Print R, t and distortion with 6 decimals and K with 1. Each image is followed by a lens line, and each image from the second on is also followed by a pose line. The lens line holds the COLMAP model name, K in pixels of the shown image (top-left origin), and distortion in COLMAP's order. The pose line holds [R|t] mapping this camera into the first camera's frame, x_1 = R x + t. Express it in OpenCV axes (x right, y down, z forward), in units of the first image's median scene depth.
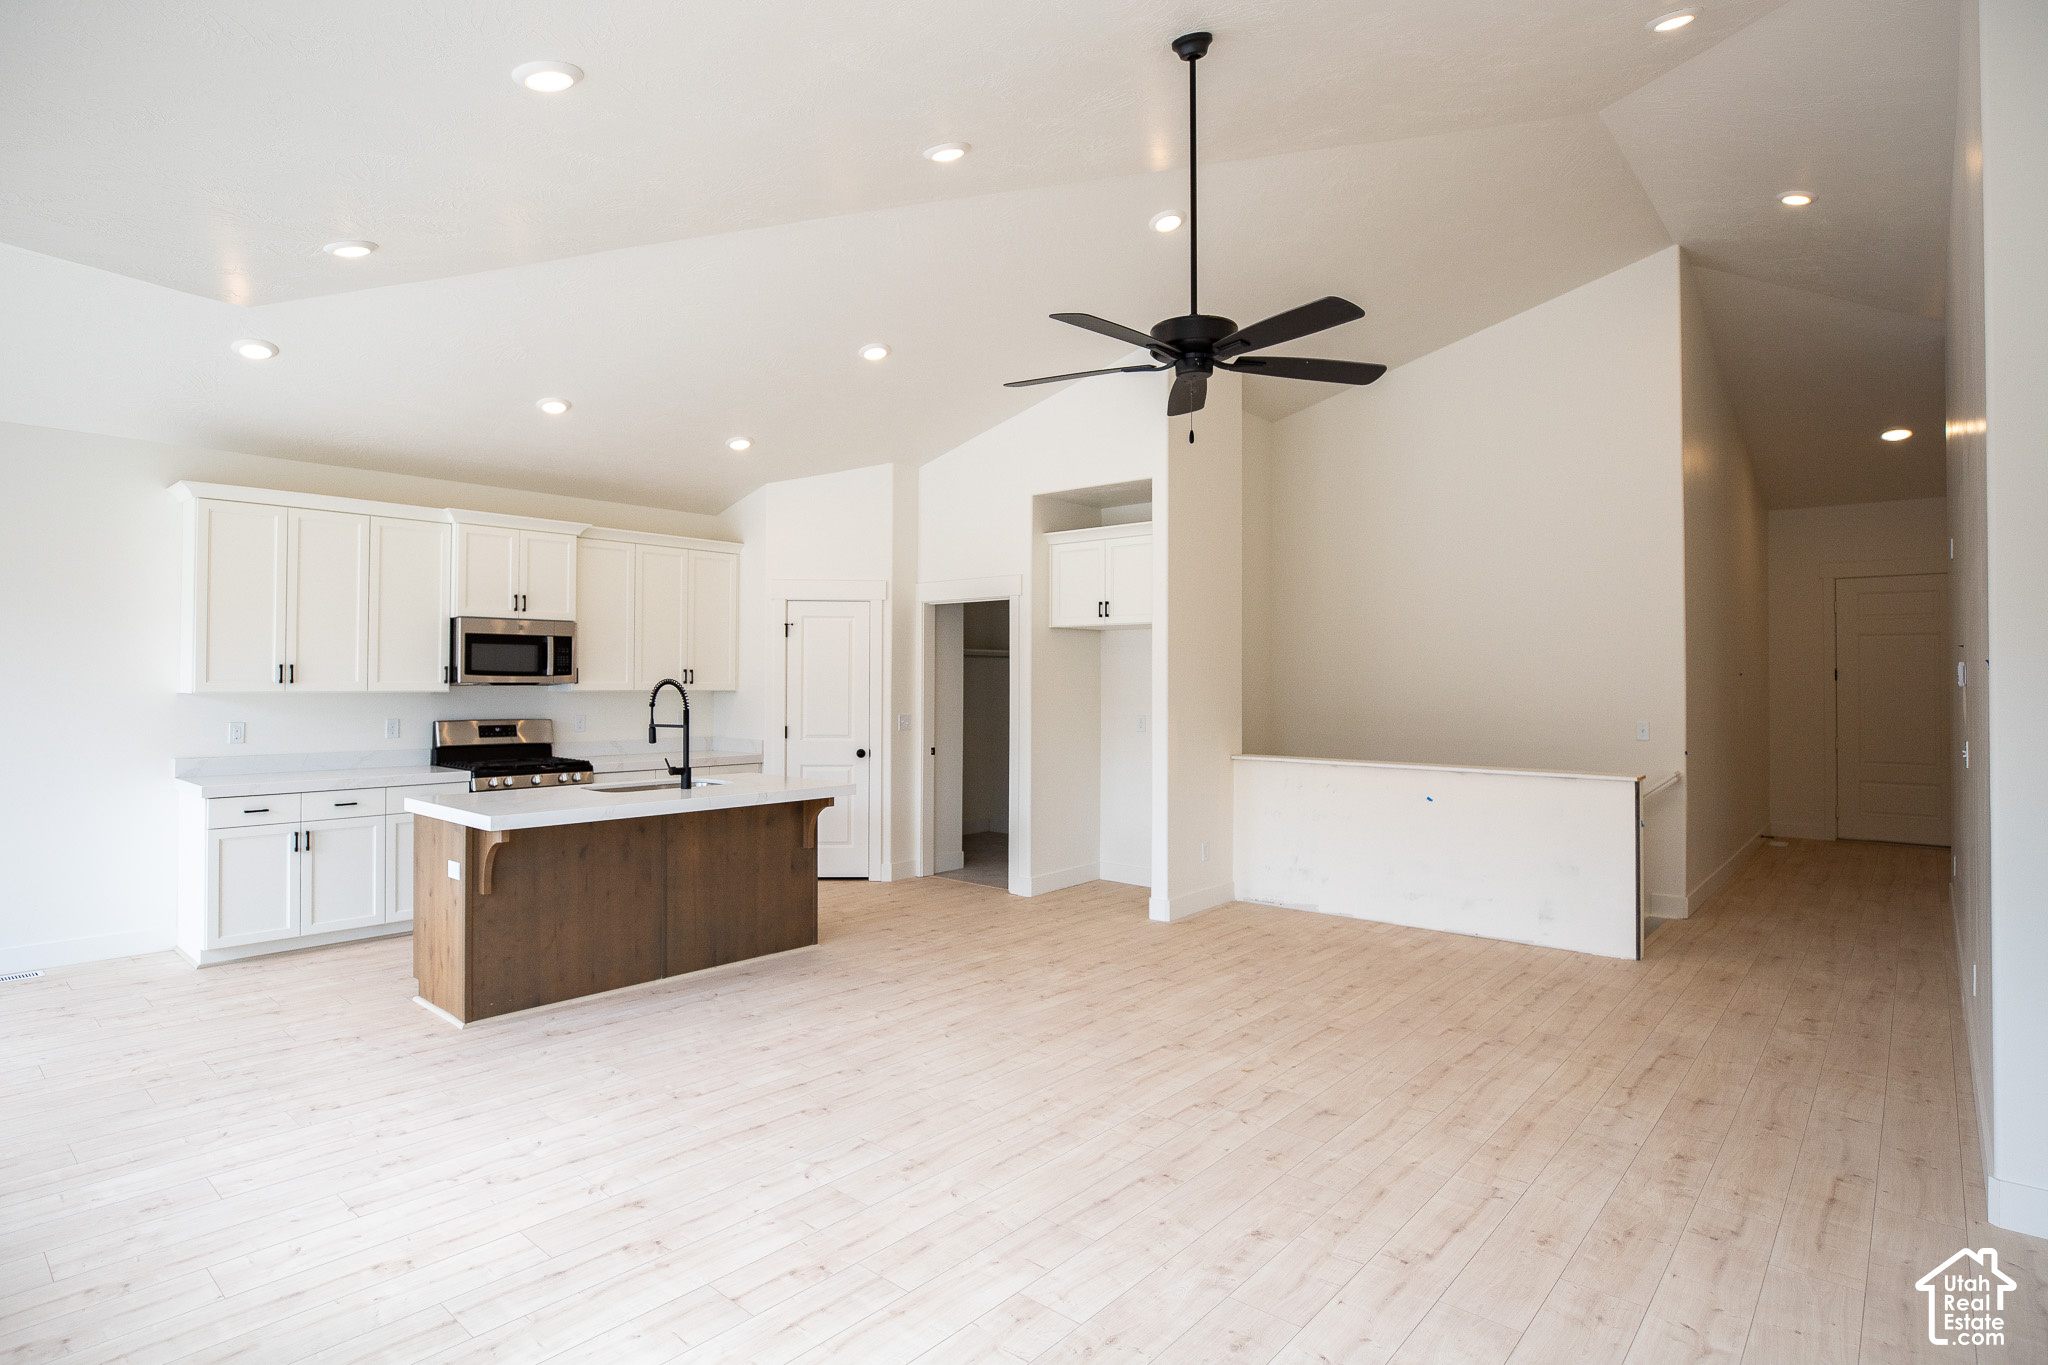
lens RADIAL K [[1053.6, 0, 1023.1], [0, 1053.6, 680.9], [0, 0, 1]] dist [-0.029547, -0.000105]
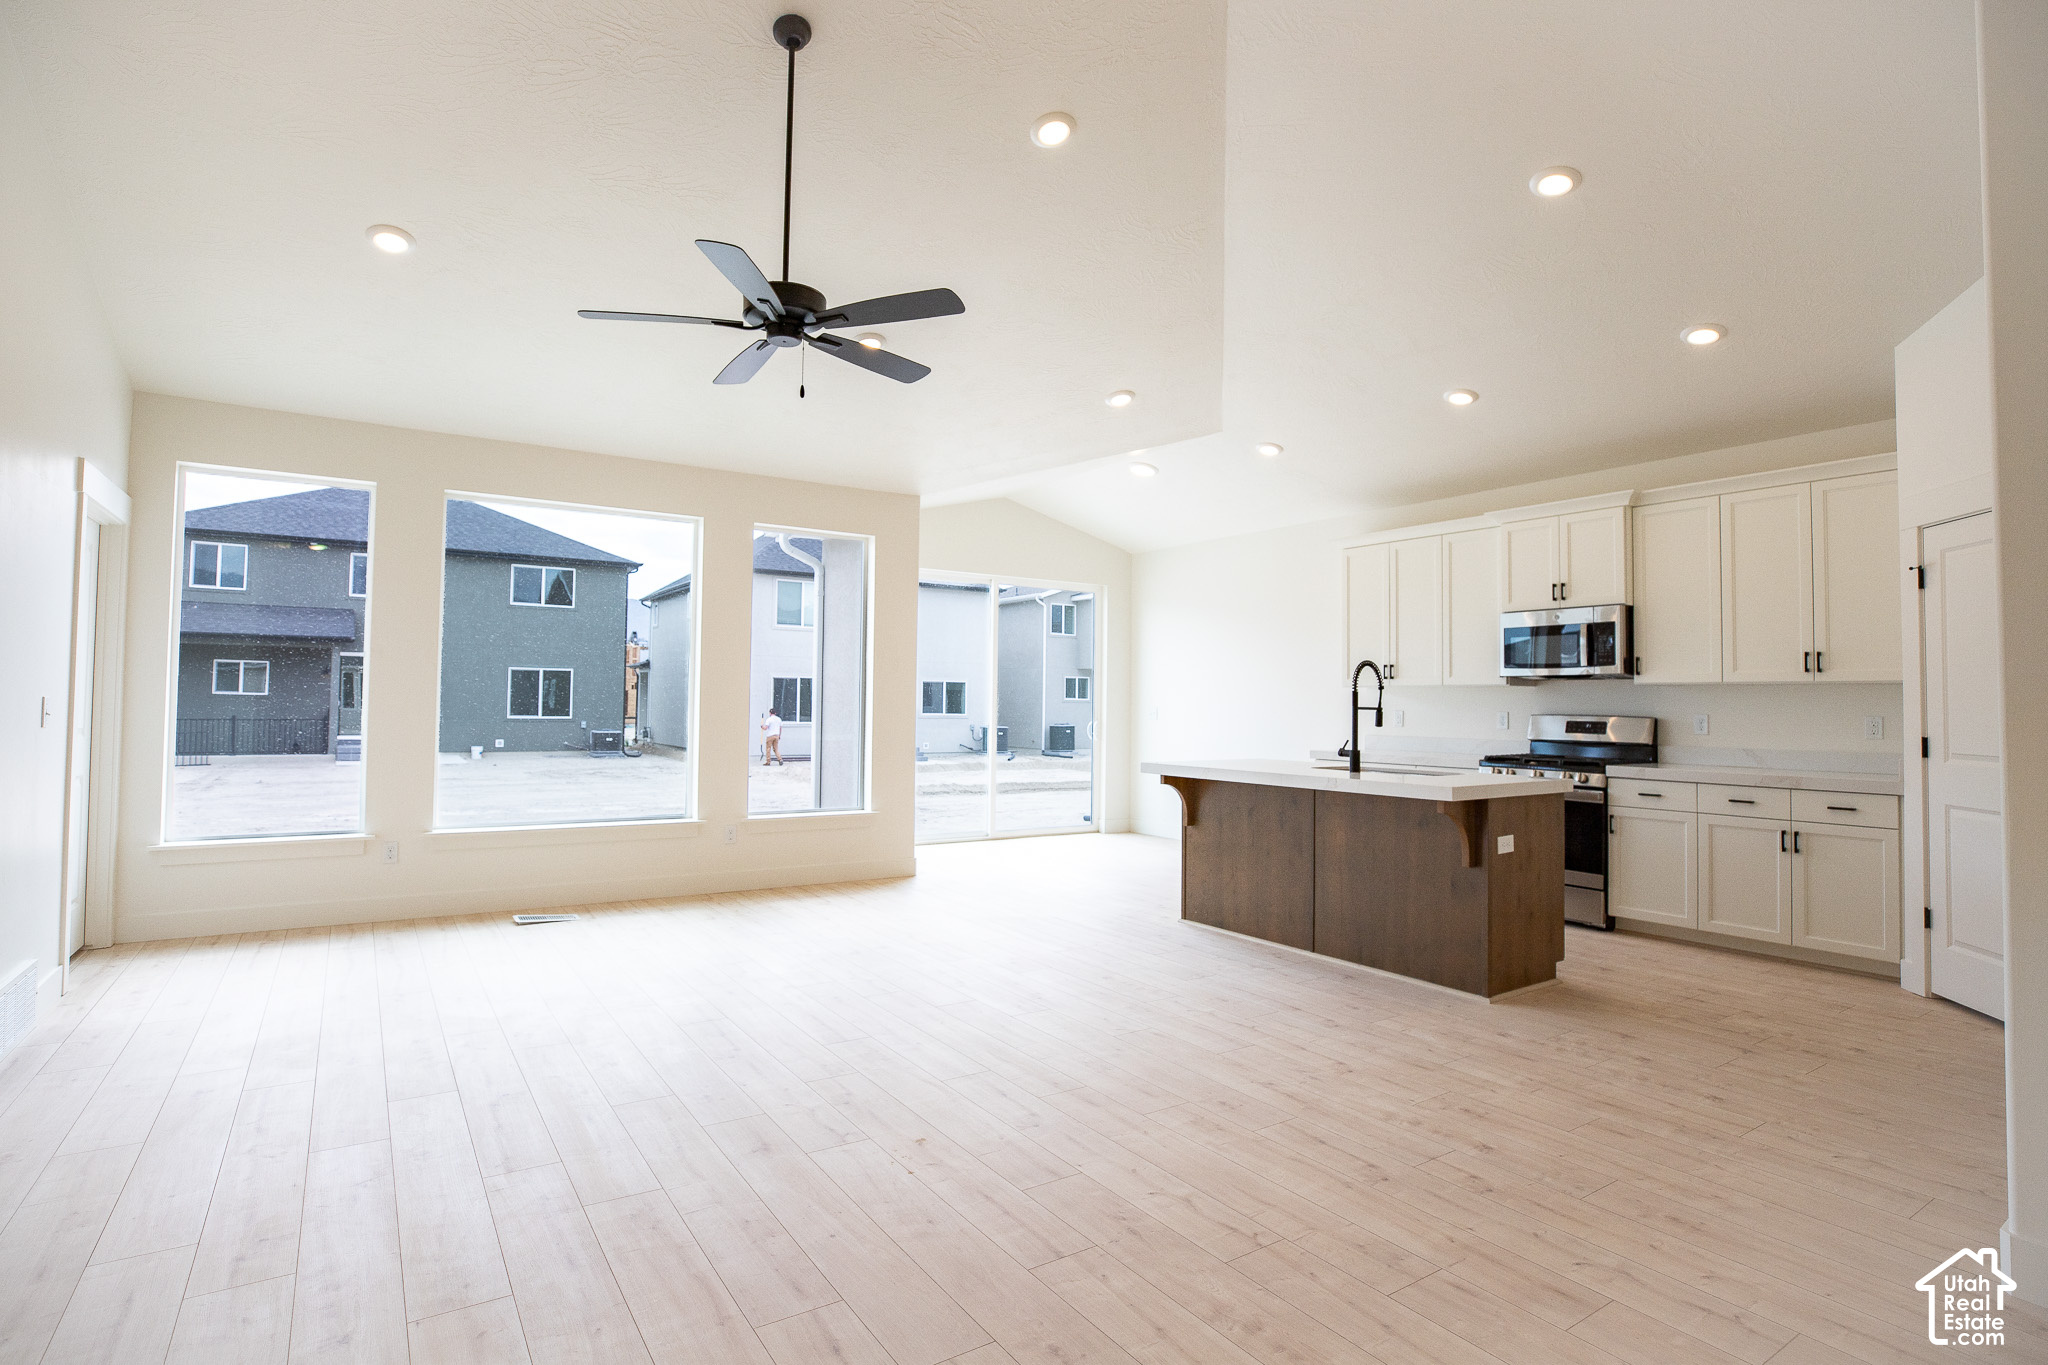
lens RADIAL K [[1053.6, 0, 1023.9], [0, 1053.6, 676.0], [0, 0, 1]] dist [-0.029547, -0.000105]
pose [[-0.281806, -0.036414, -0.958780, 0.699927], [-0.011952, 0.999335, -0.034442, 0.050148], [0.959397, 0.001753, -0.282054, 0.974293]]
